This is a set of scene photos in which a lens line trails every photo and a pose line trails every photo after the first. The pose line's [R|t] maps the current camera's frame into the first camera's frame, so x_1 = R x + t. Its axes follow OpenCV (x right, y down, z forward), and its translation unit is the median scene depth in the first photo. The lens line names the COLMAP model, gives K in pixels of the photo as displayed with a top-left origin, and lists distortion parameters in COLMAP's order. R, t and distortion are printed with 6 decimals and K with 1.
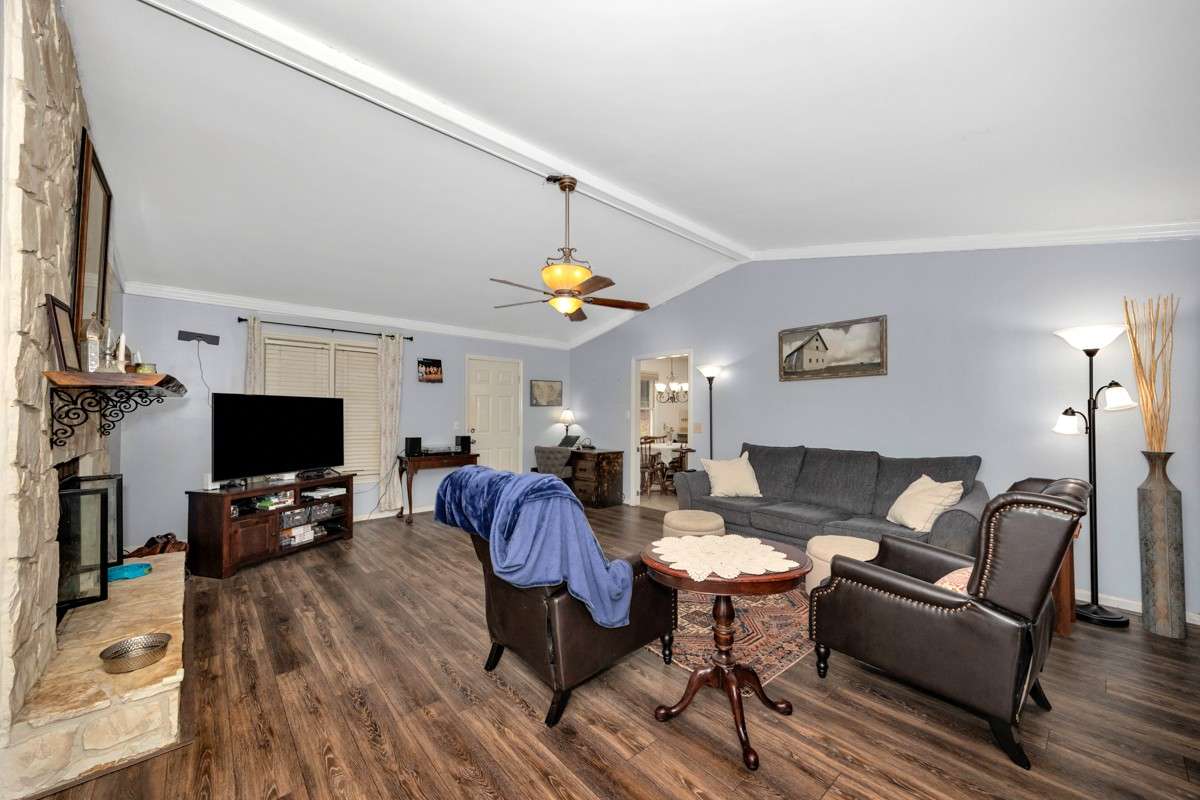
lens RADIAL K [[464.1, 0, 584.4], [0, 464.1, 404.6], [0, 0, 1]] dist [0.002572, 0.000157]
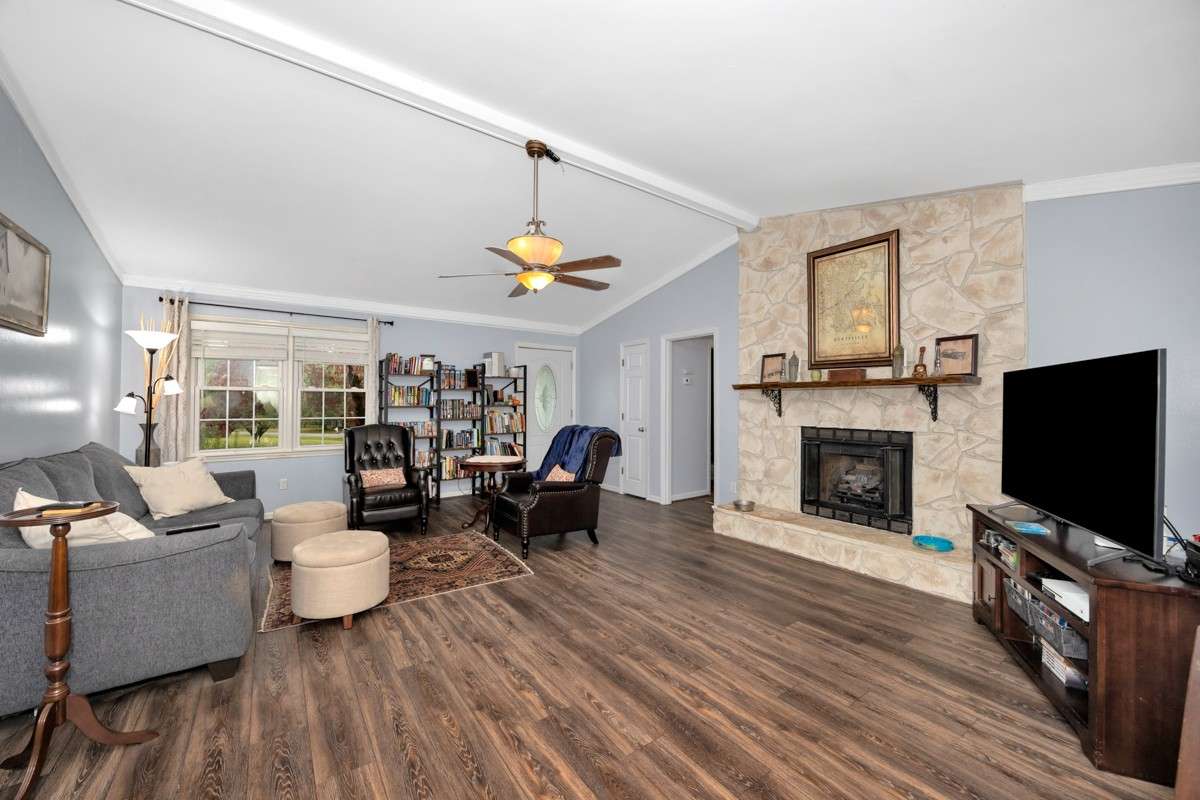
lens RADIAL K [[462.9, 0, 604.3], [0, 462.9, 395.8], [0, 0, 1]] dist [0.000441, 0.000014]
pose [[-0.998358, -0.005804, 0.056987, -0.167934], [-0.008029, 0.999211, -0.038893, 0.034606], [-0.056716, -0.039287, -0.997617, 1.408310]]
